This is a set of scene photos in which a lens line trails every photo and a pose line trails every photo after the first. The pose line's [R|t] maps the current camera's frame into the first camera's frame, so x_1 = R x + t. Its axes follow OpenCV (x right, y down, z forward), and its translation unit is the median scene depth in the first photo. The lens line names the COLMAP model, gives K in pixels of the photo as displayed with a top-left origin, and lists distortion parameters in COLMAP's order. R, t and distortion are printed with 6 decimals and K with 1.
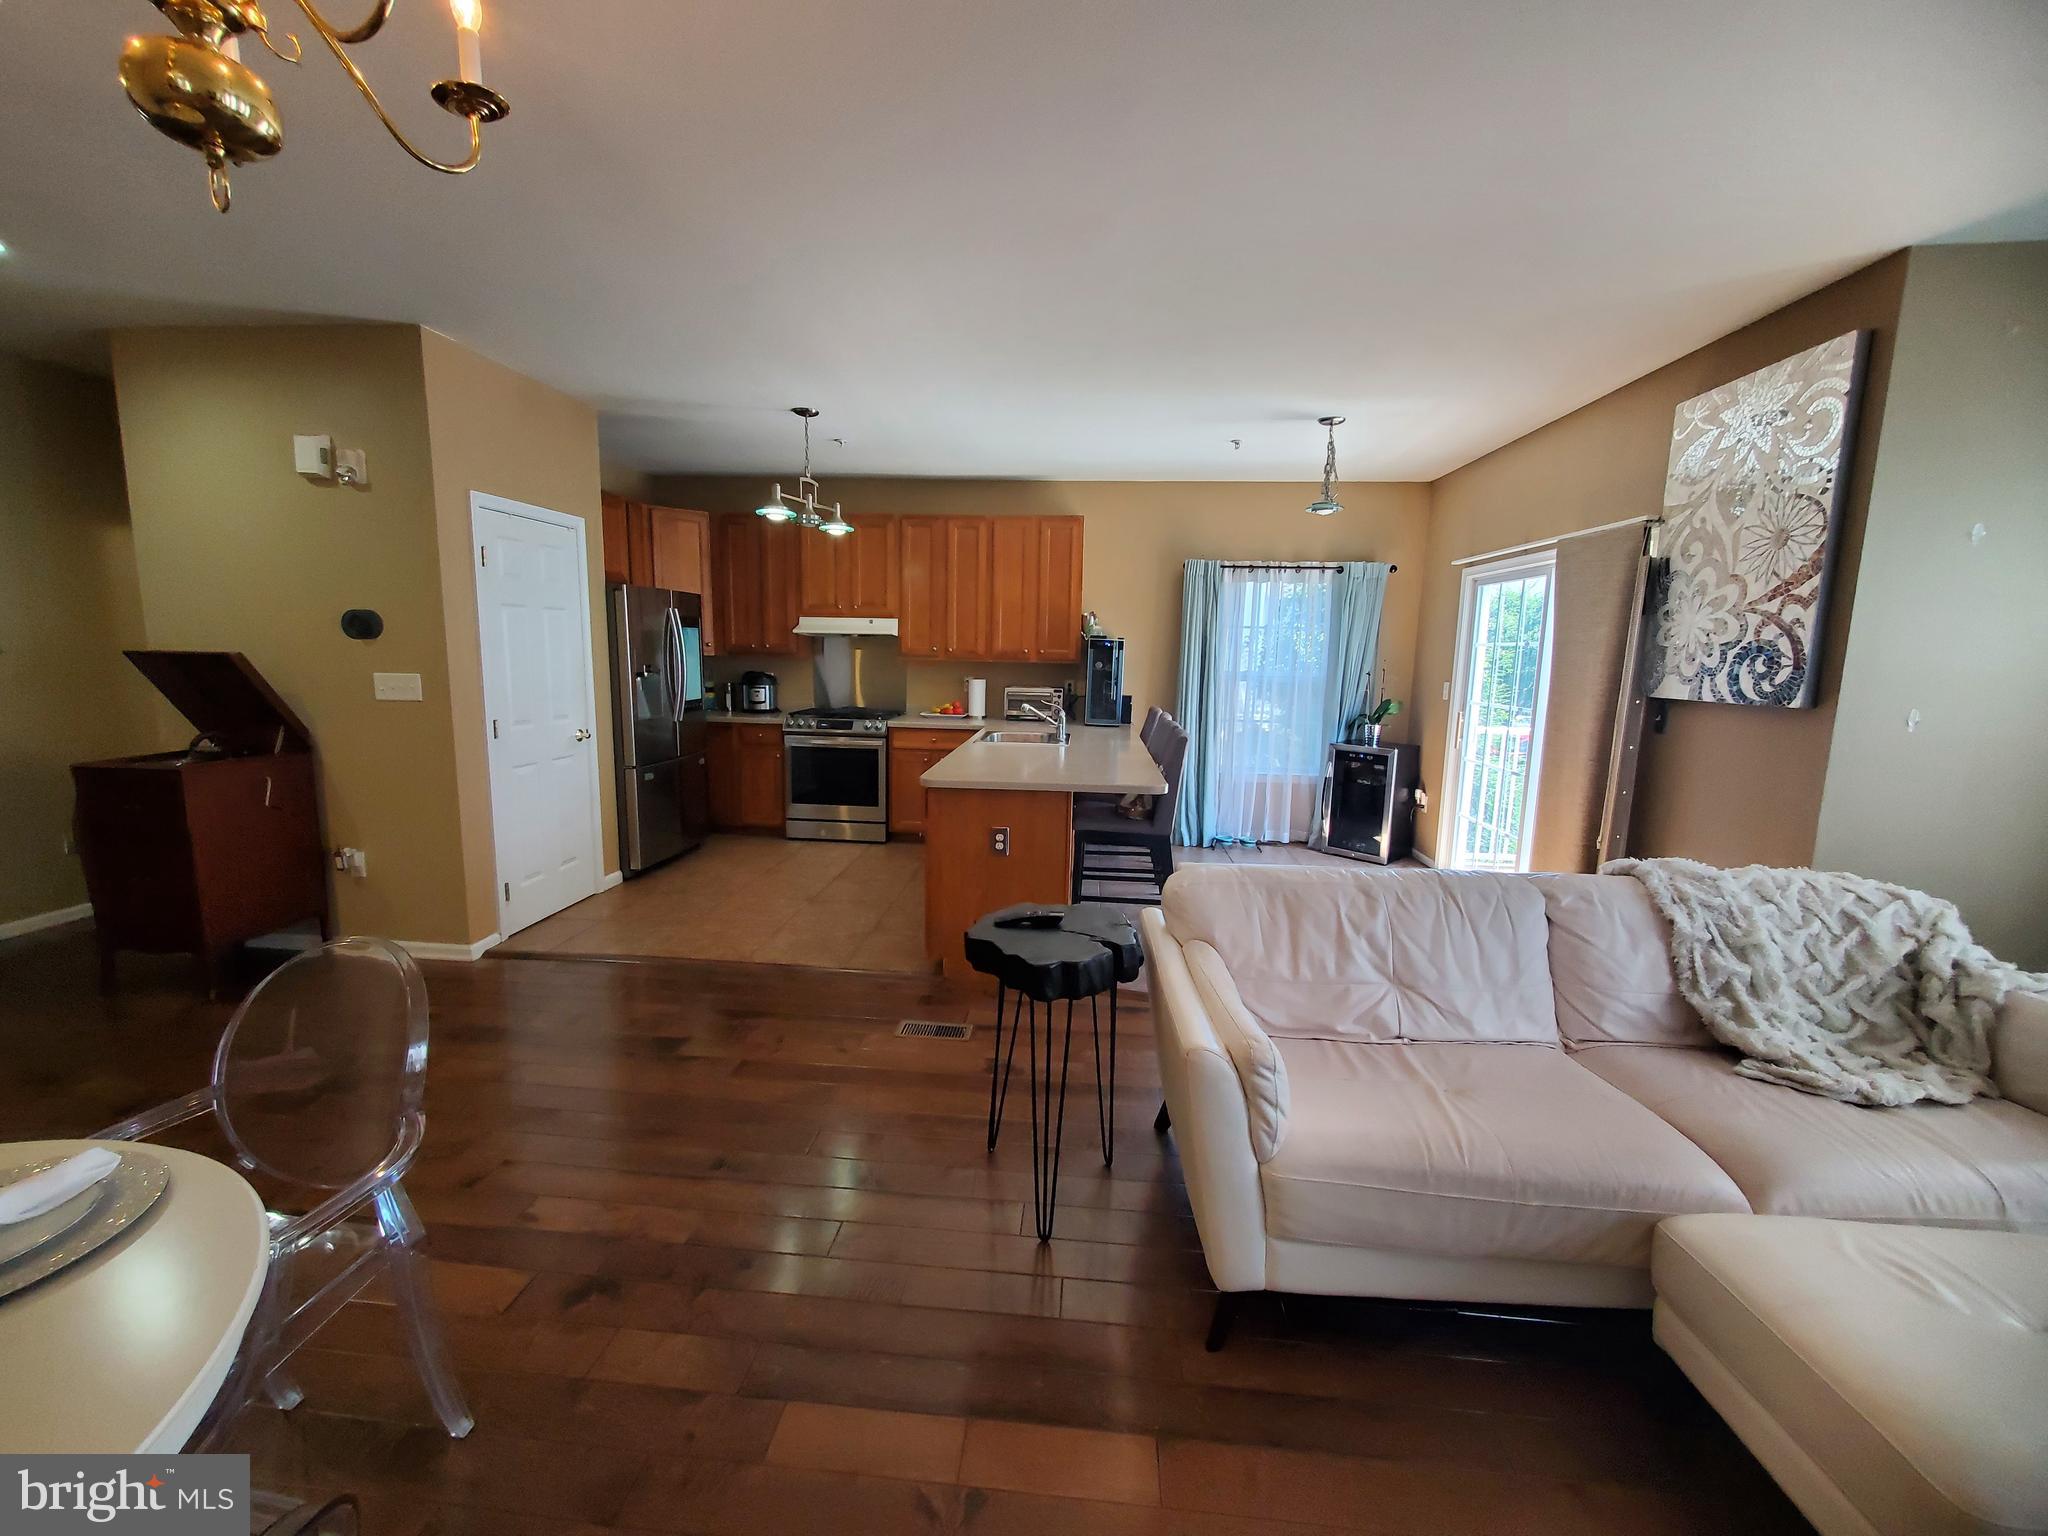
lens RADIAL K [[815.7, 0, 1024.4], [0, 815.7, 766.9], [0, 0, 1]] dist [0.001380, 0.000020]
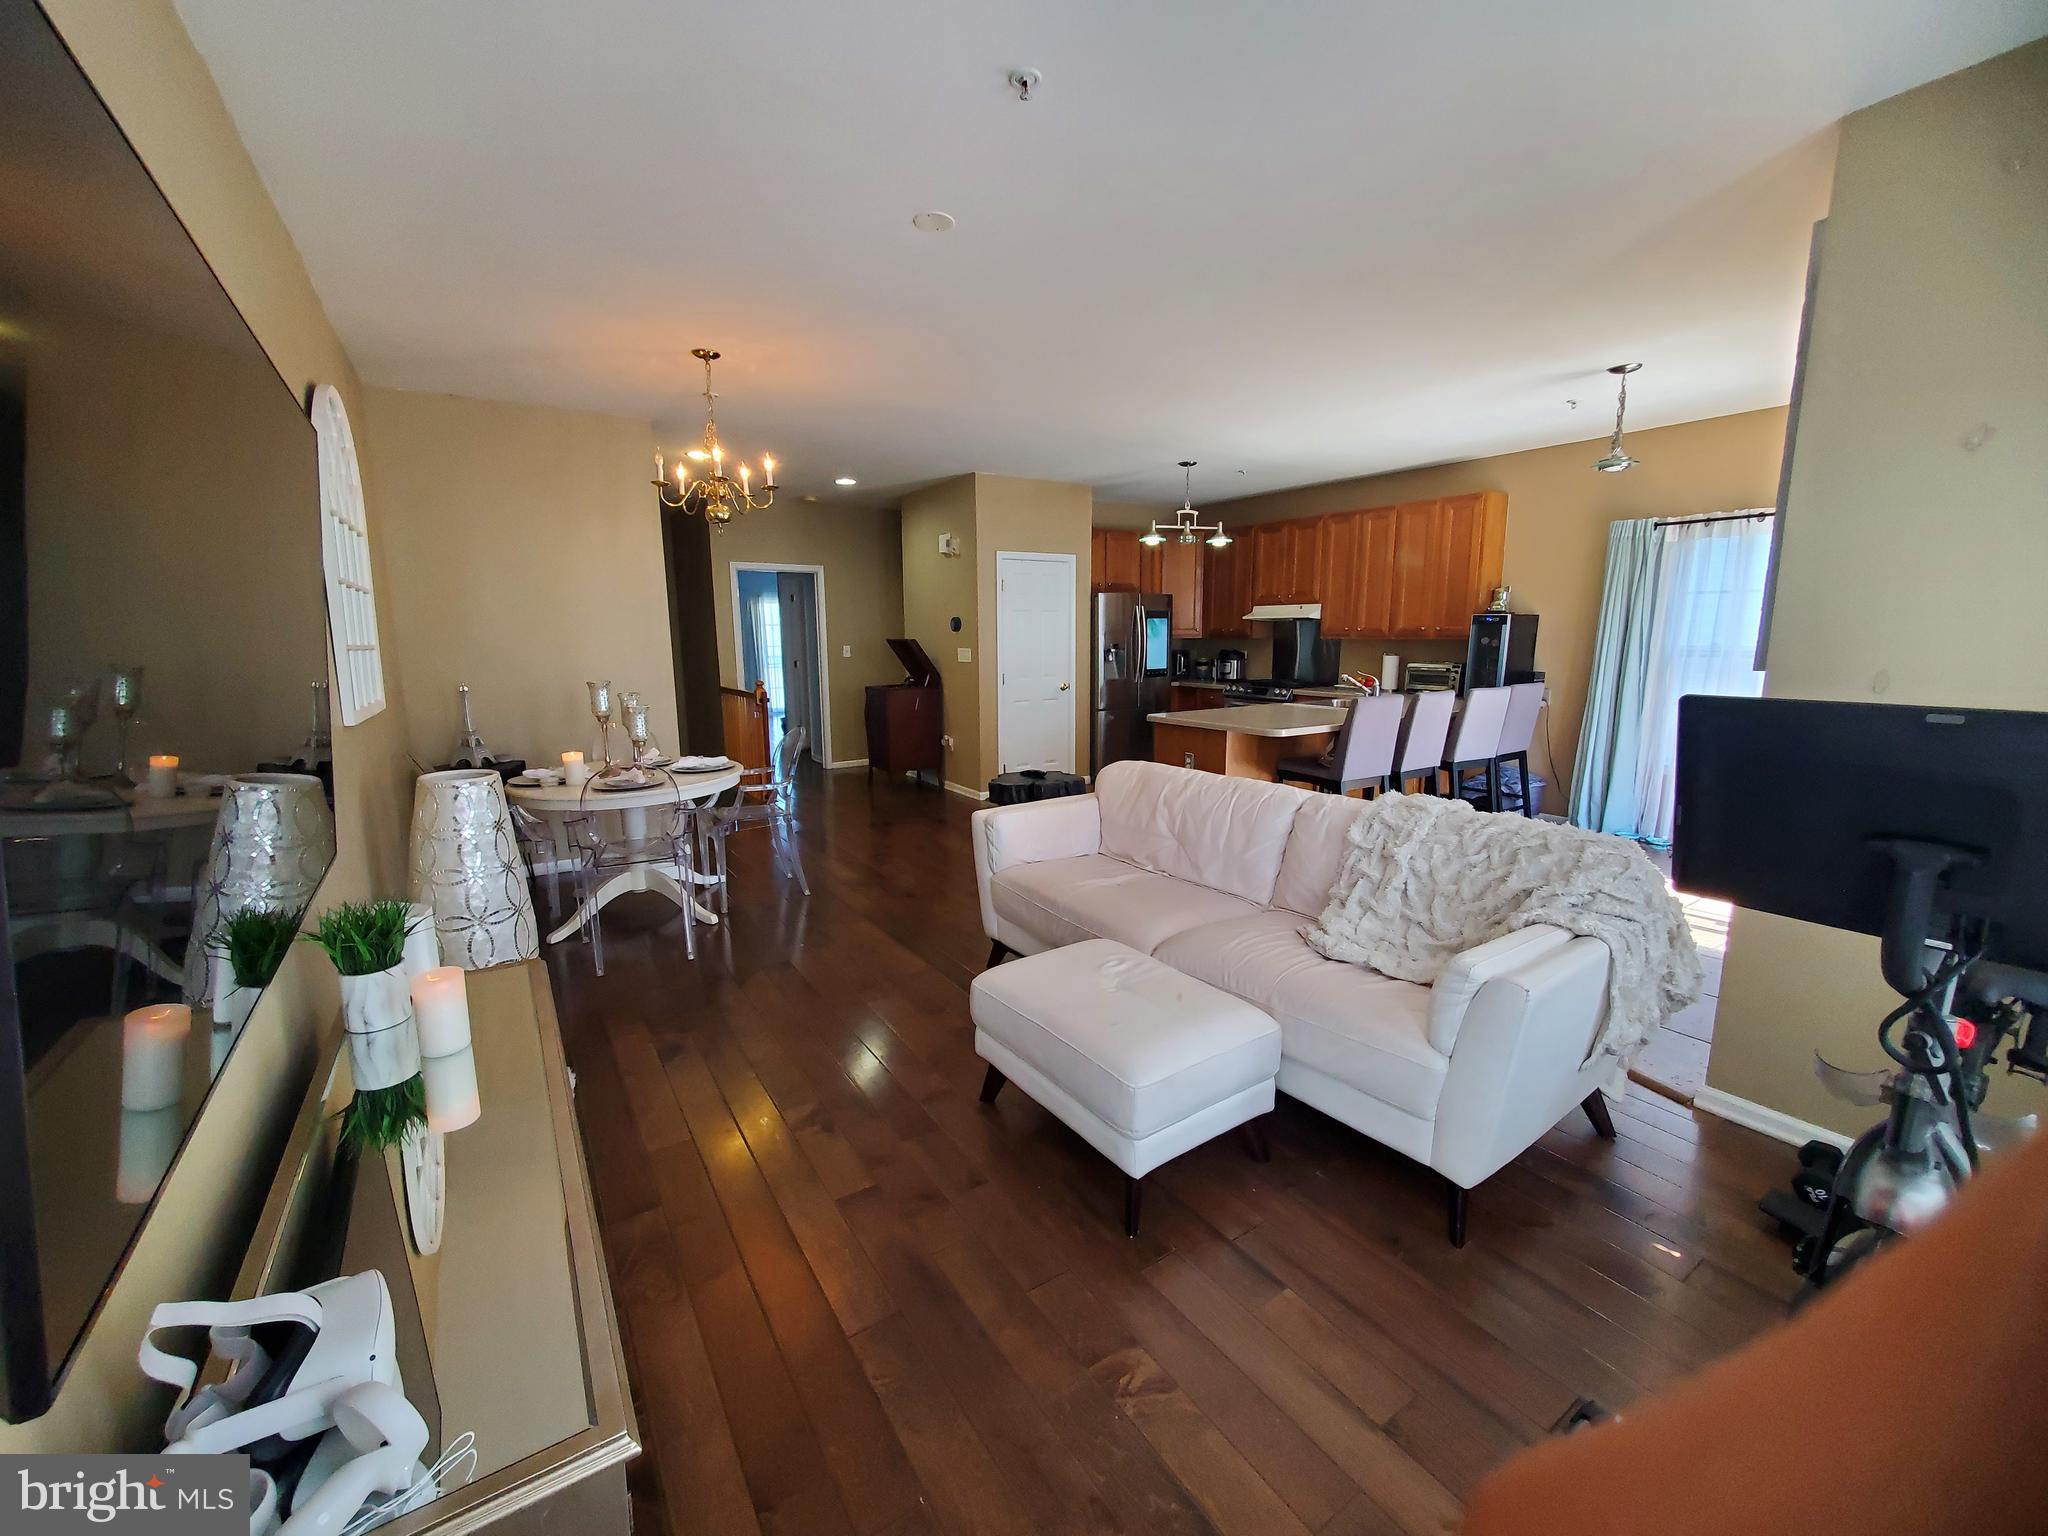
lens RADIAL K [[815.7, 0, 1024.4], [0, 815.7, 766.9], [0, 0, 1]] dist [0.001380, 0.000020]
pose [[0.615818, 0.104654, -0.780907, 0.757344], [-0.092923, 0.993869, 0.059916, 0.032903], [0.782390, 0.035666, 0.621767, -0.093272]]
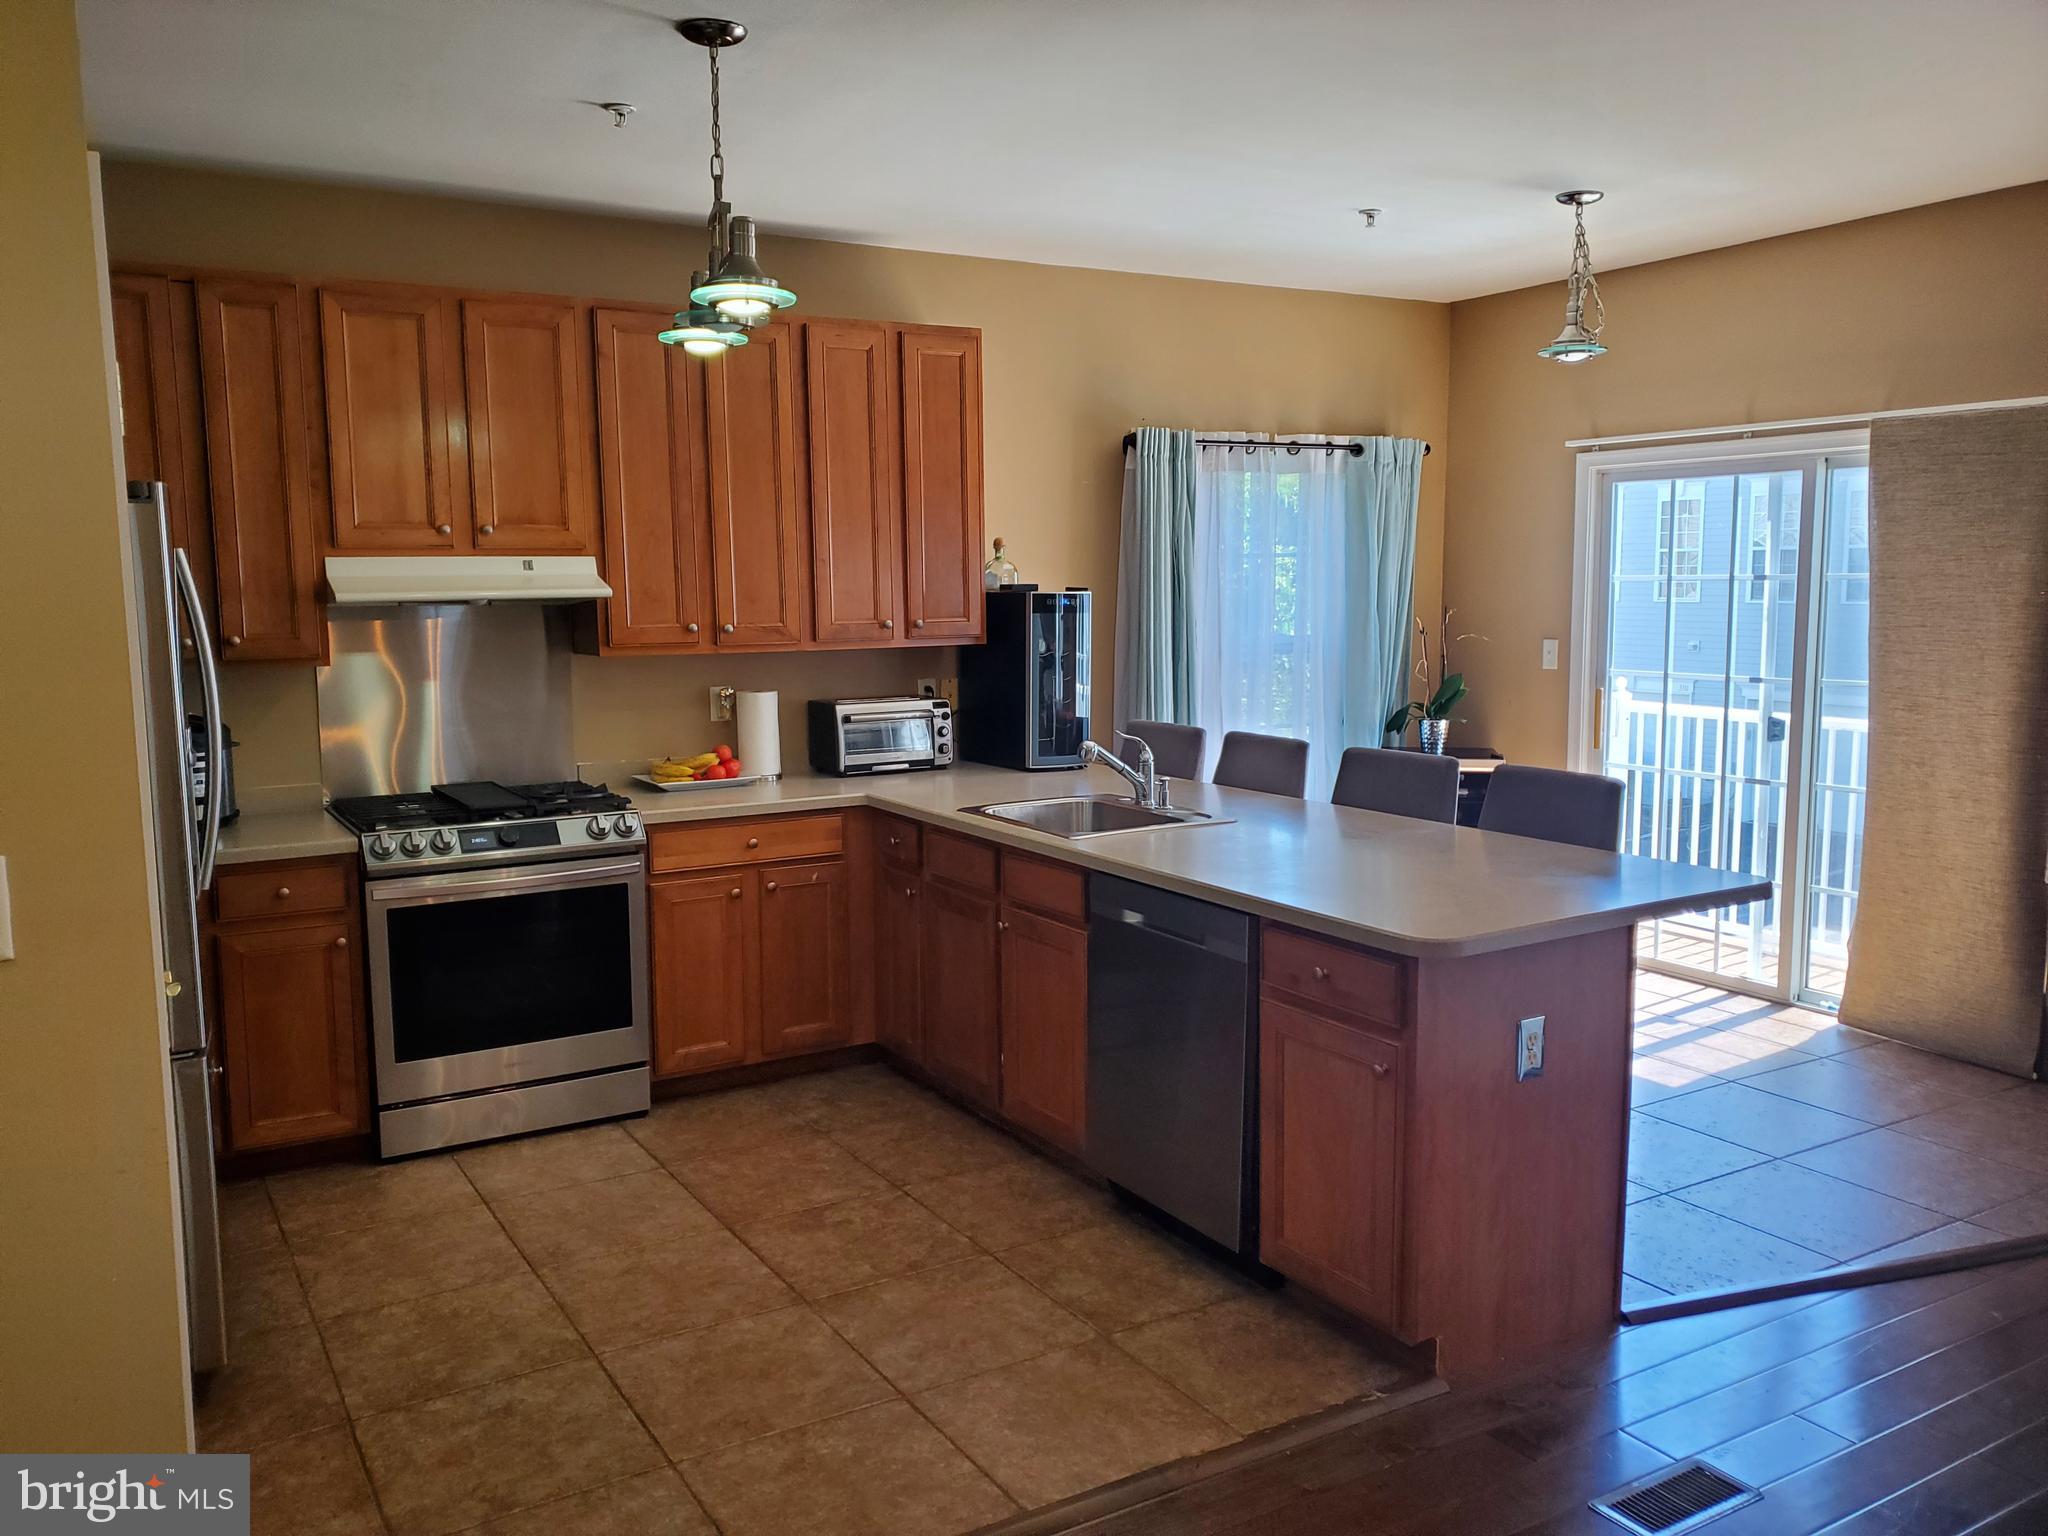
lens RADIAL K [[1587.8, 0, 992.1], [0, 1587.8, 777.4], [0, 0, 1]] dist [0.058420, -0.072102]
pose [[0.815095, -0.103606, 0.569987, -0.651049], [0.111696, 0.993523, 0.020865, -0.095870], [-0.568458, 0.046658, 0.821388, 0.349401]]
